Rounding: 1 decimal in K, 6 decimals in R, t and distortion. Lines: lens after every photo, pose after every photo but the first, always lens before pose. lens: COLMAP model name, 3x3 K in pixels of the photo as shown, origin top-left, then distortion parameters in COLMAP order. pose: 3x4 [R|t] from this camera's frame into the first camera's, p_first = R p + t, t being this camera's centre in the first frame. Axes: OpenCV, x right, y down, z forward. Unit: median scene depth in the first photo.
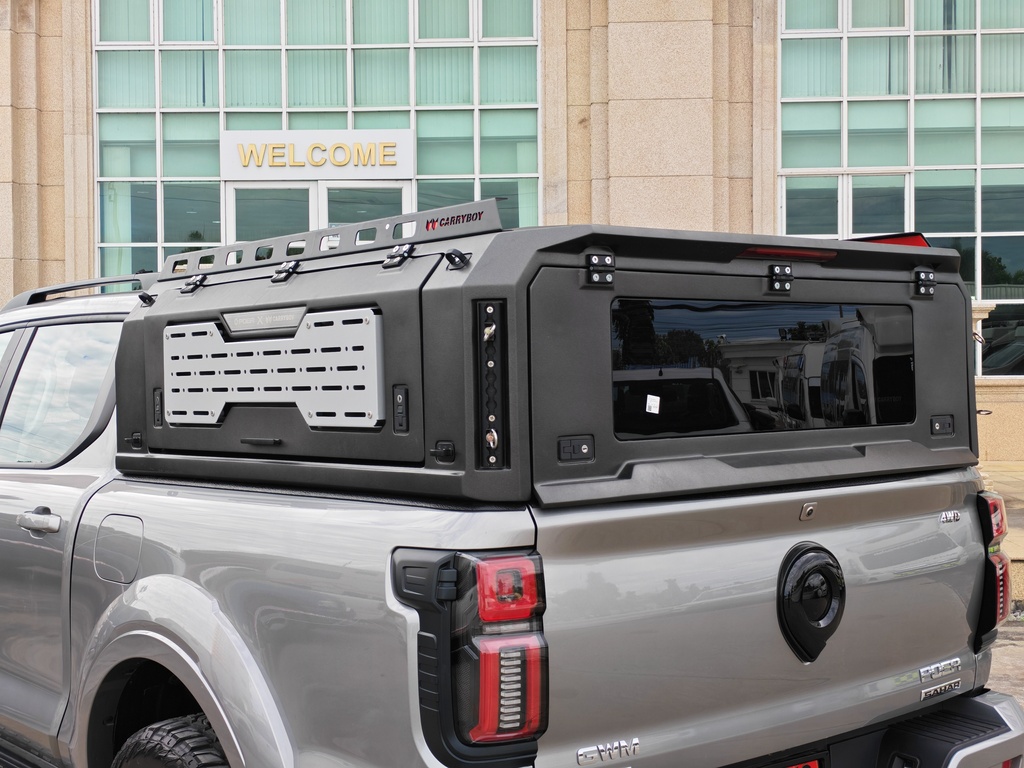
lens RADIAL K [[1407.6, 0, 480.1], [0, 1407.6, 401.9], [0, 0, 1]] dist [0.041756, 0.025255]
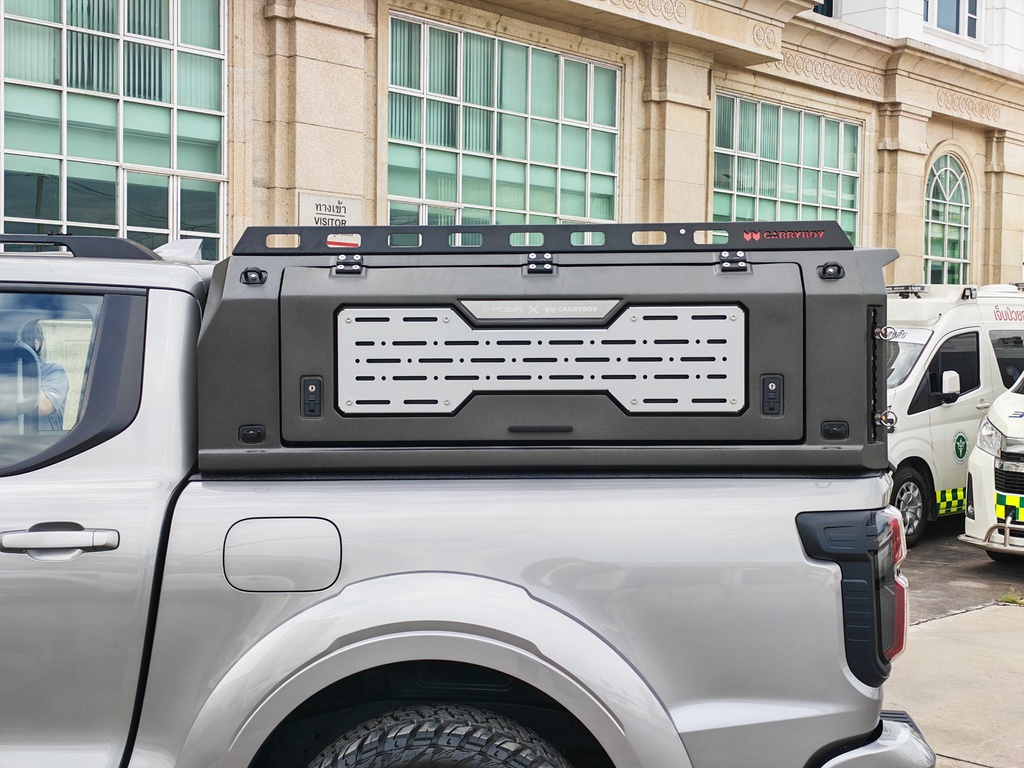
lens RADIAL K [[1425.4, 0, 512.0], [0, 1425.4, 384.0], [0, 0, 1]] dist [0.094551, -0.062133]
pose [[0.656835, -0.003130, 0.754028, -0.913279], [0.004135, 0.999991, 0.000550, -0.004799], [-0.754023, 0.002756, 0.656842, 0.326478]]
